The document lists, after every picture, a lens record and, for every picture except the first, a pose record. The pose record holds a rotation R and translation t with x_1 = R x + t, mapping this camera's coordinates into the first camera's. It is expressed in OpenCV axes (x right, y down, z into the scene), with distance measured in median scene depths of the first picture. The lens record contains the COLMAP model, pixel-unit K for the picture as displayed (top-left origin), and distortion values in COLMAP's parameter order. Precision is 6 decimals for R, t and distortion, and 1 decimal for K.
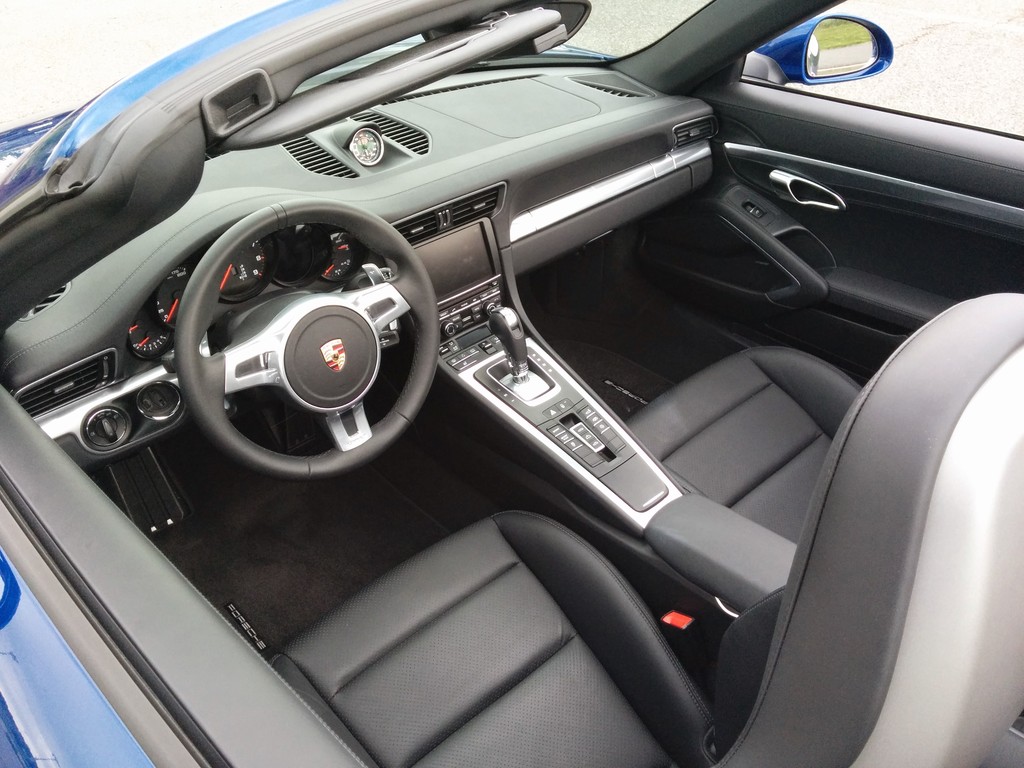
lens RADIAL K [[888.6, 0, 512.0], [0, 888.6, 384.0], [0, 0, 1]] dist [-0.003499, -0.012889]
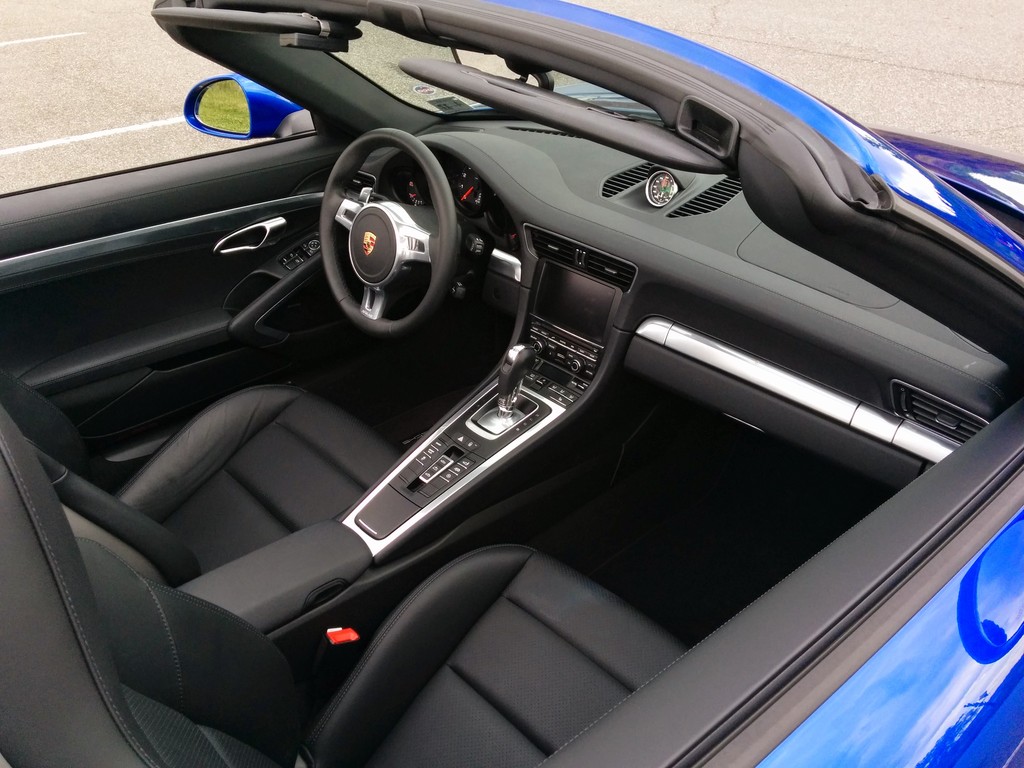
lens RADIAL K [[888.6, 0, 512.0], [0, 888.6, 384.0], [0, 0, 1]] dist [-0.003499, -0.012889]
pose [[0.001542, 0.544326, -0.838872, 0.821667], [-0.565449, 0.692363, 0.448220, -0.476369], [0.824782, 0.473649, 0.308856, 0.654958]]
